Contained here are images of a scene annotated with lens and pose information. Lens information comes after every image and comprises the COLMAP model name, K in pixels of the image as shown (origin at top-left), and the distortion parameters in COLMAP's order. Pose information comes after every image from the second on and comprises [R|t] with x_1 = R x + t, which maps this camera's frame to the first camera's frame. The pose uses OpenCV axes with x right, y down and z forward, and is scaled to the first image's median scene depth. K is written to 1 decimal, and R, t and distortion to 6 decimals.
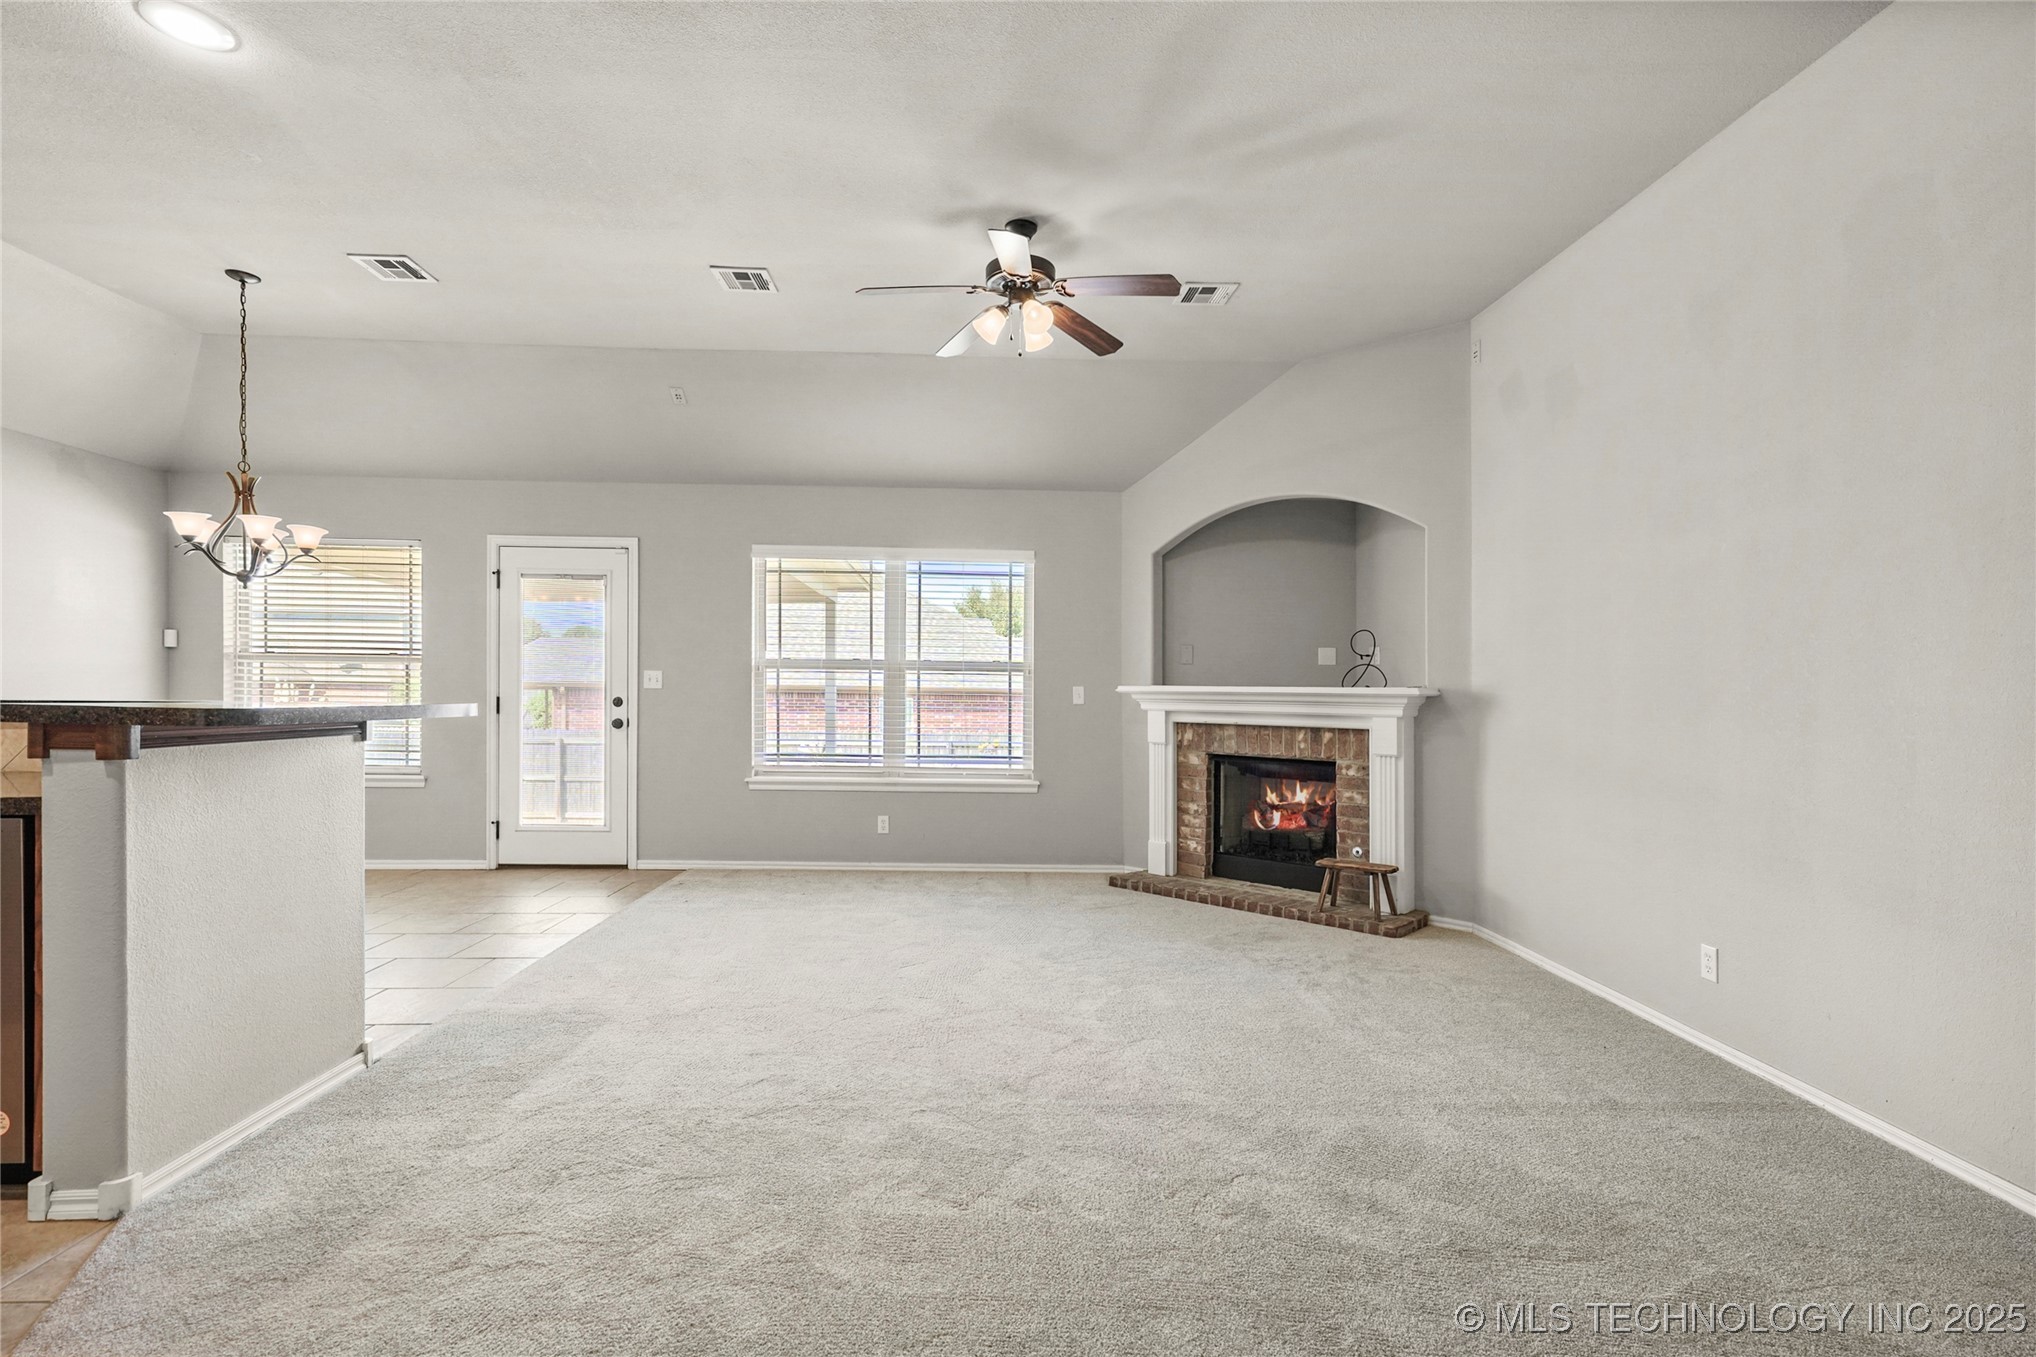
lens RADIAL K [[965.6, 0, 1021.5], [0, 965.6, 694.0], [0, 0, 1]] dist [-0.001221, 0.008979]
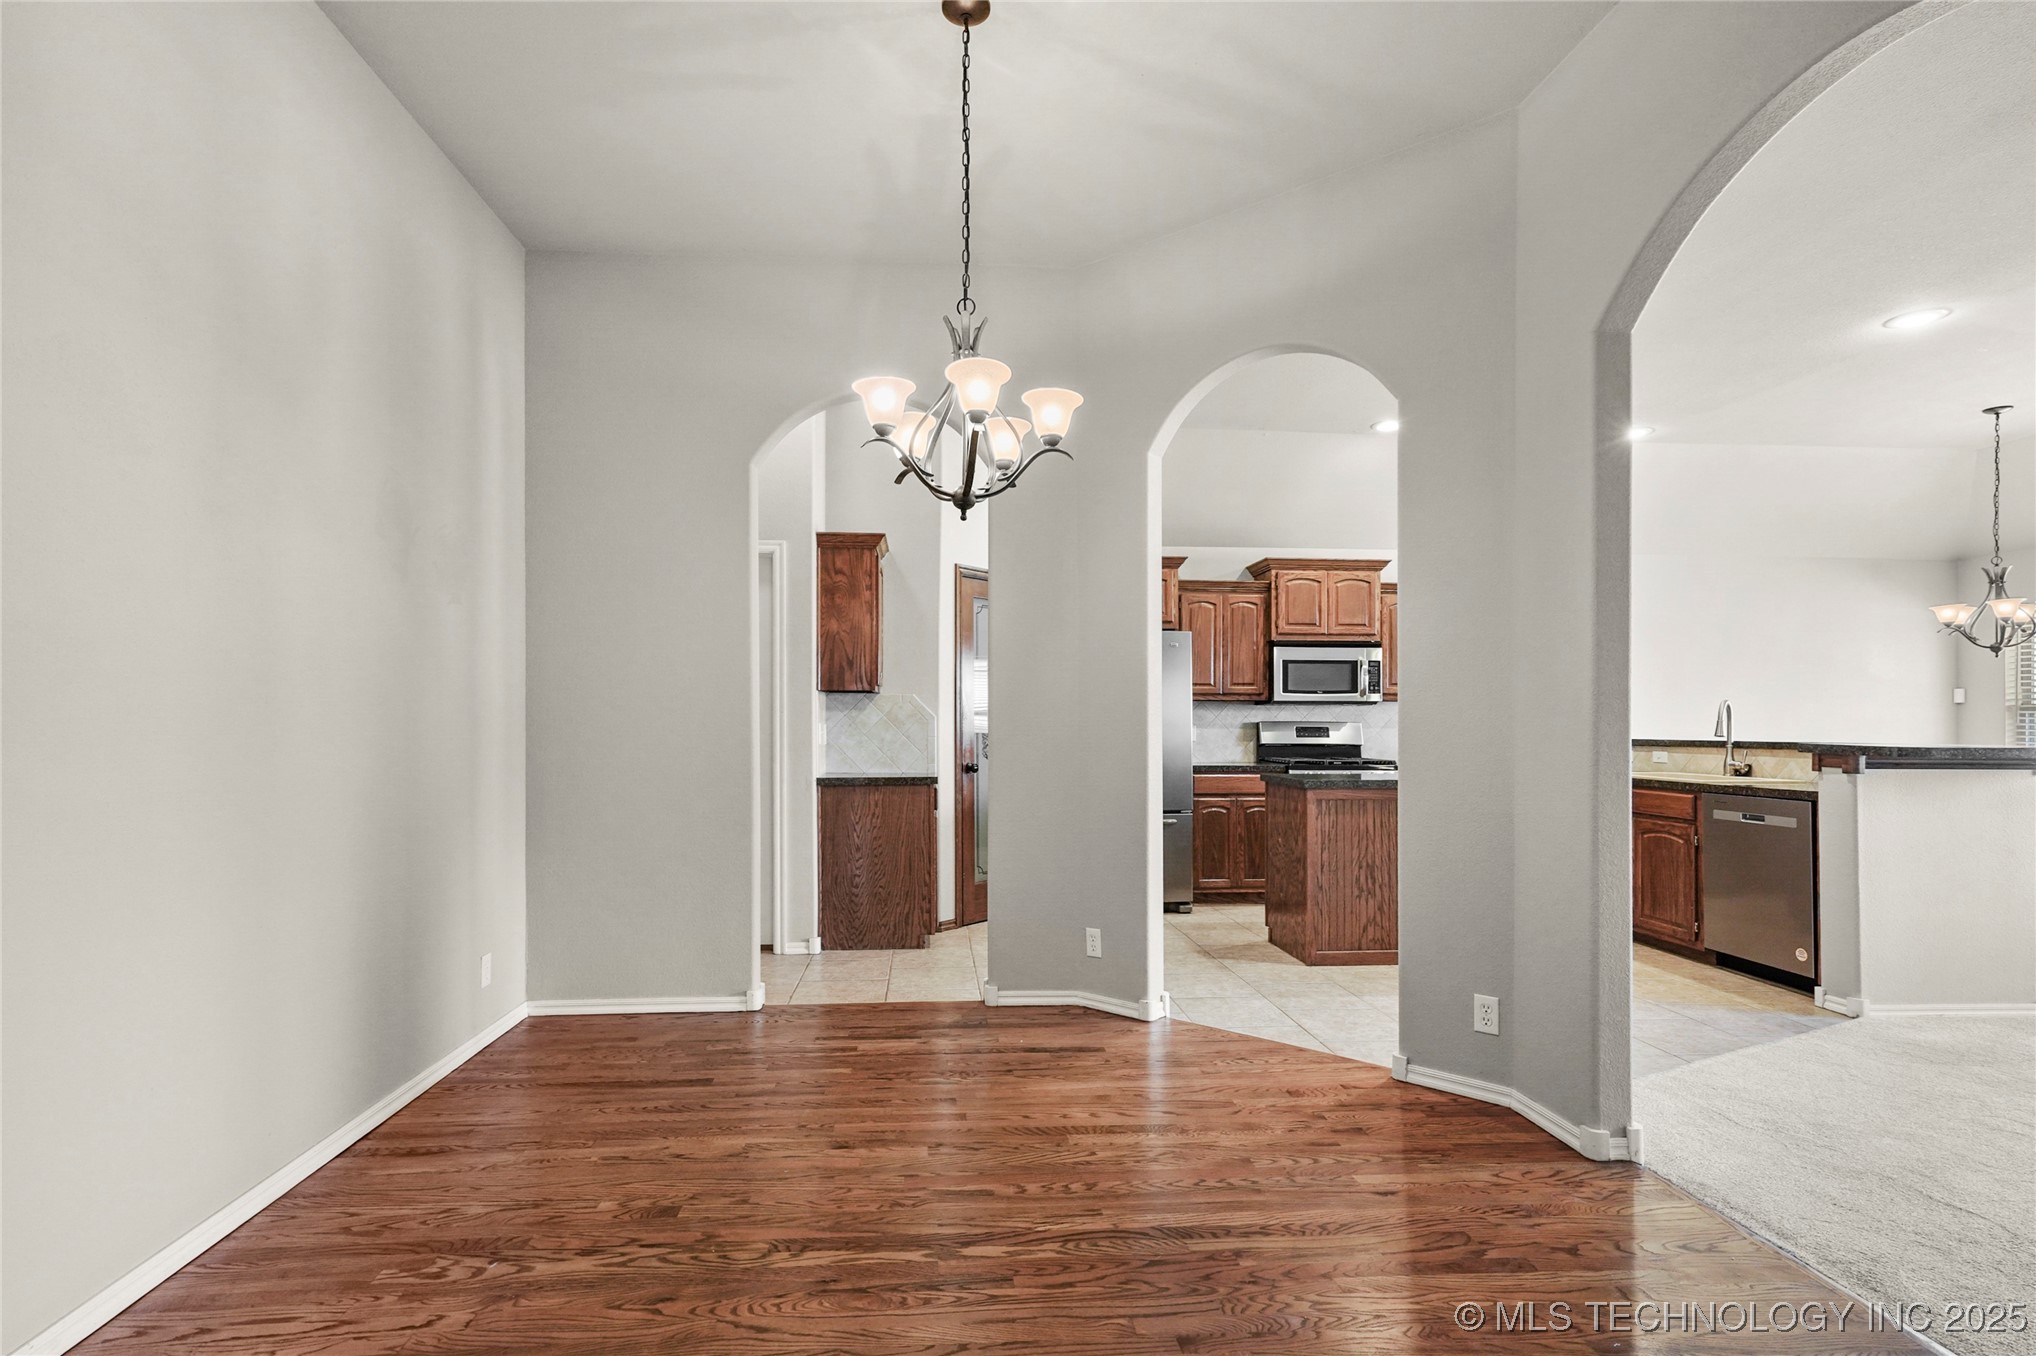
lens RADIAL K [[987.0, 0, 1007.8], [0, 987.0, 721.6], [0, 0, 1]] dist [-0.000260, 0.015373]
pose [[0.047687, -0.015356, -0.998744, 0.342319], [-0.008875, 0.999836, -0.015796, 0.004679], [0.998823, 0.009617, 0.047543, -0.270226]]
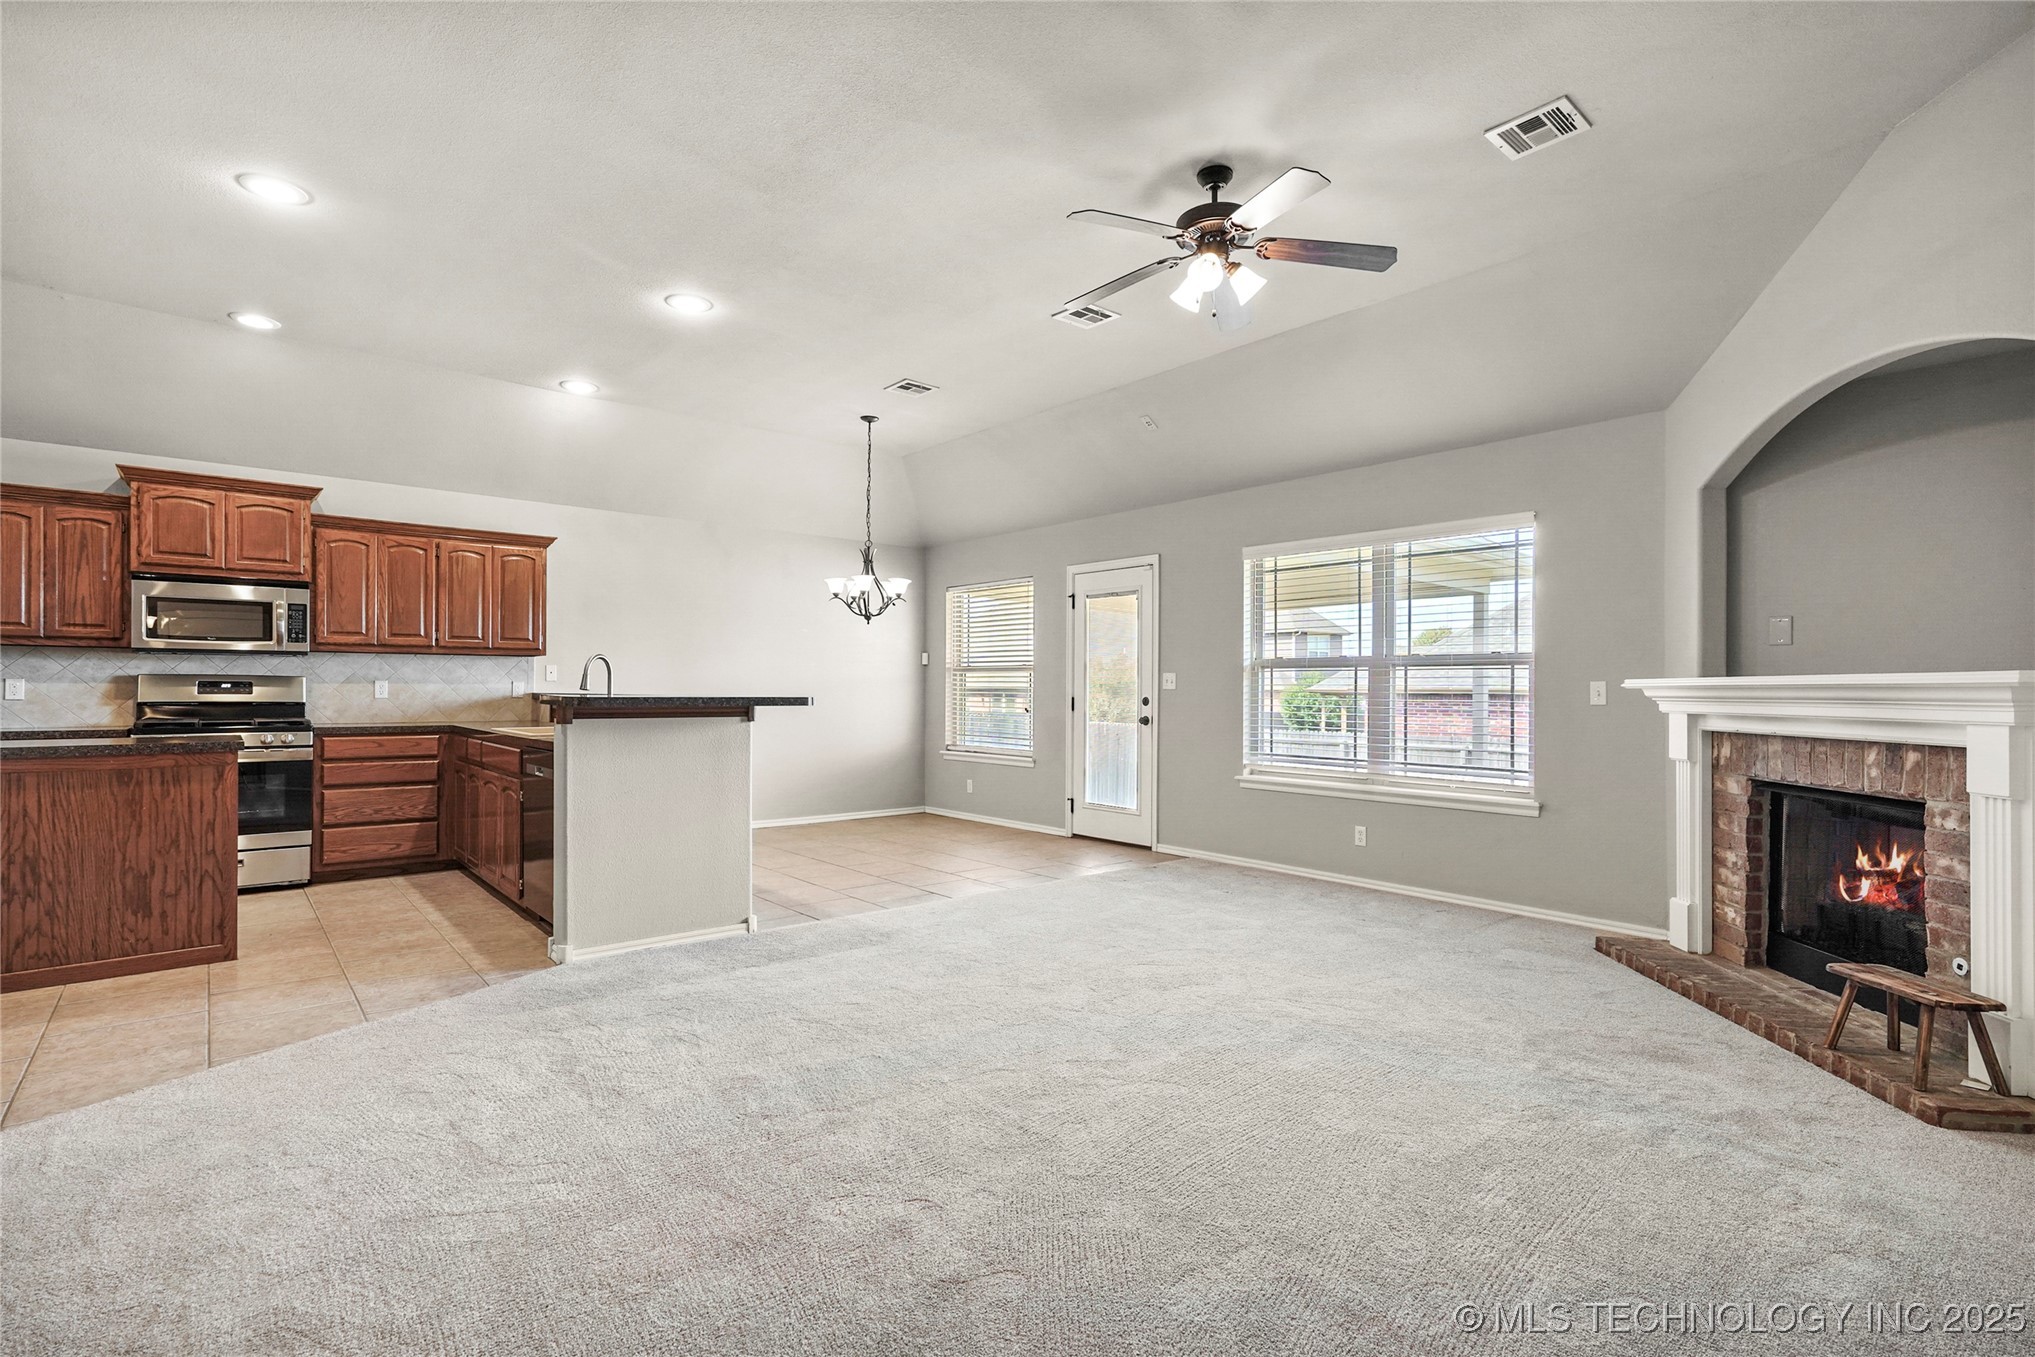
lens RADIAL K [[959.1, 0, 1016.0], [0, 959.1, 686.5], [0, 0, 1]] dist [-0.001419, 0.007363]
pose [[0.620191, -0.012088, -0.784357, 0.407920], [-0.000041, 0.999881, -0.015441, 0.008835], [0.784450, 0.009609, 0.620117, 0.200950]]
